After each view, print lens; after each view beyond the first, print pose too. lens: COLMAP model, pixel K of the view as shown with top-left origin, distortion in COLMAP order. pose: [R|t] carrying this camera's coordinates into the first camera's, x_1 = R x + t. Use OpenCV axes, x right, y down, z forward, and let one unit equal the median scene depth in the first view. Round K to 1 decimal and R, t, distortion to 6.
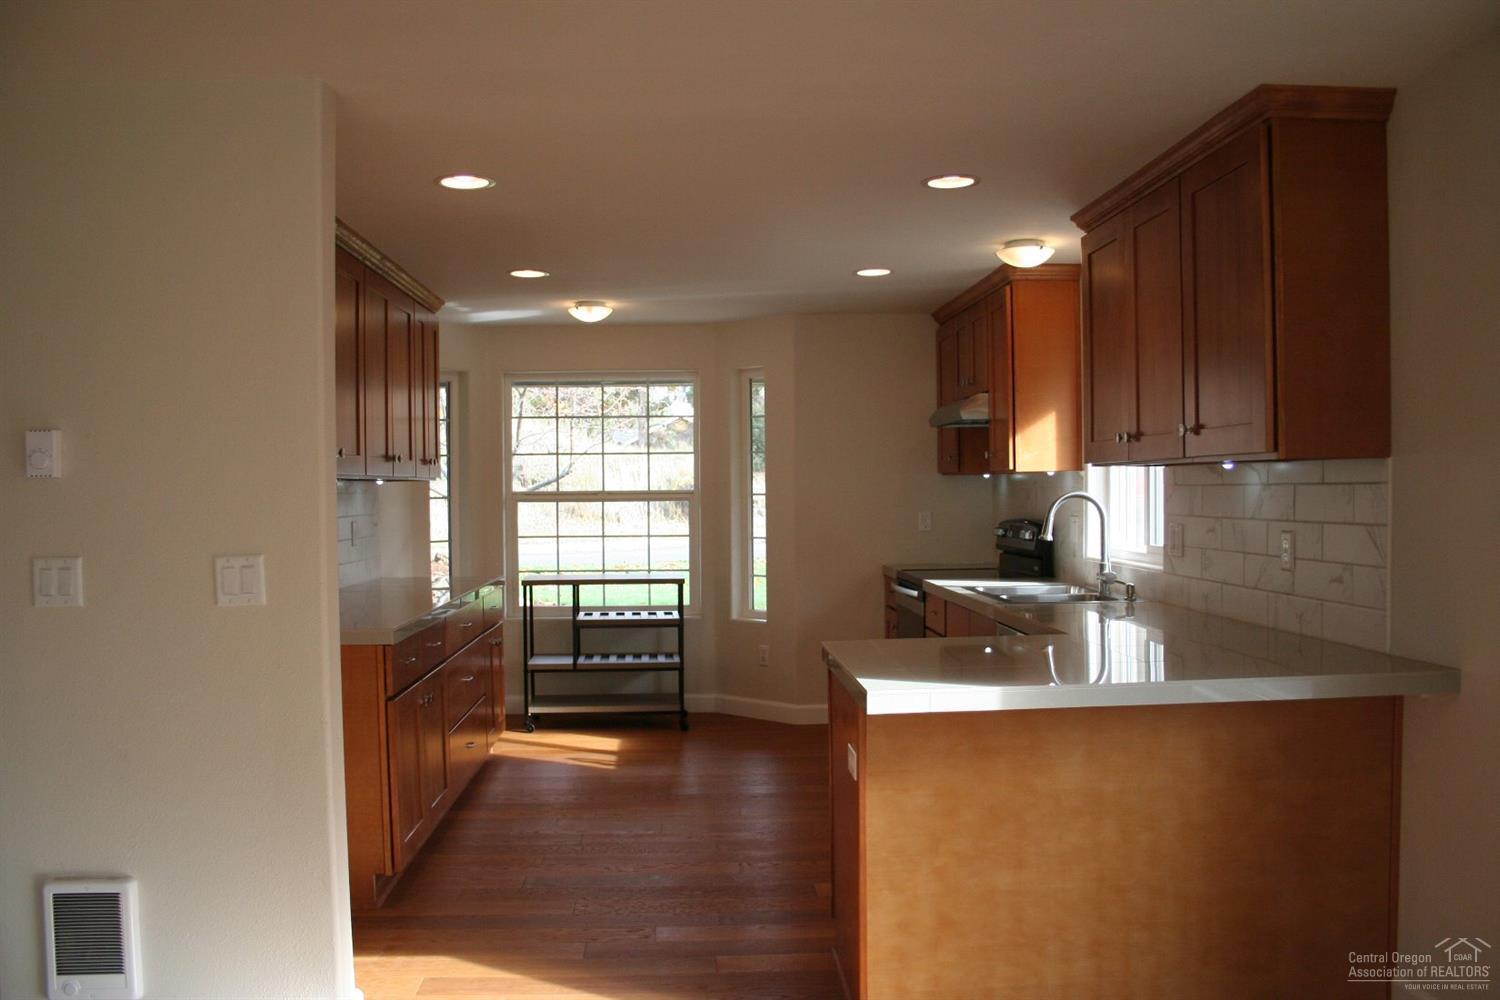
lens RADIAL K [[1248.6, 0, 759.9], [0, 1248.6, 495.6], [0, 0, 1]] dist [-0.135601, 0.098733]
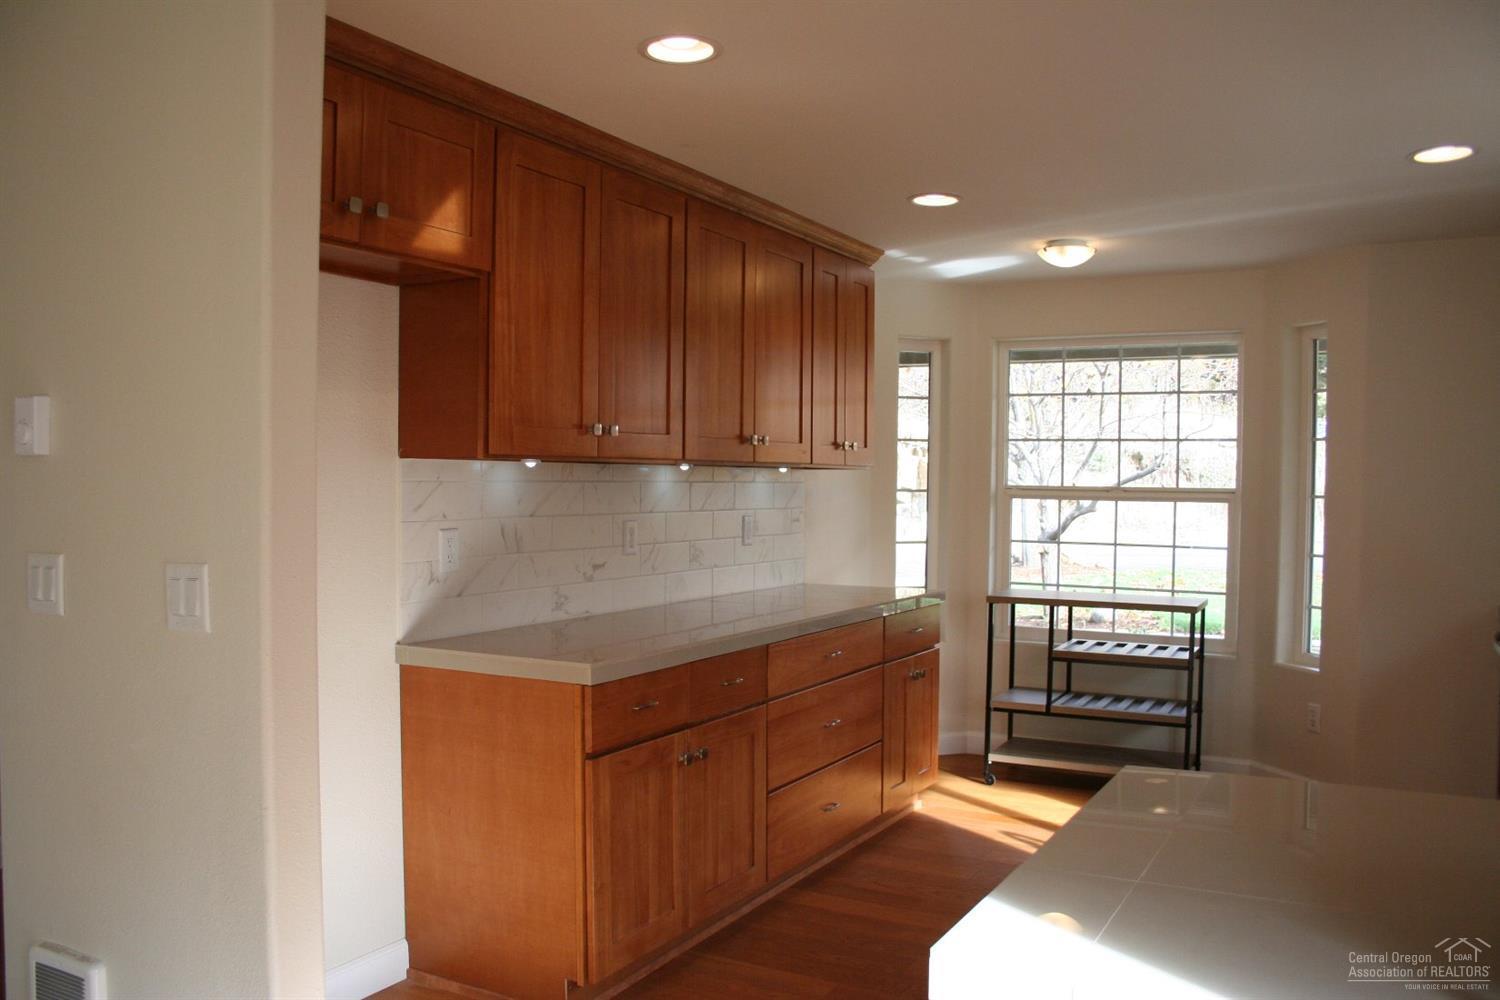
lens RADIAL K [[1248.6, 0, 757.4], [0, 1248.6, 522.0], [0, 0, 1]] dist [-0.135601, 0.098733]
pose [[0.848694, 0.035767, -0.527673, 0.101884], [-0.021714, 0.999226, 0.032805, -0.002593], [0.528438, -0.016384, 0.848814, 0.233439]]
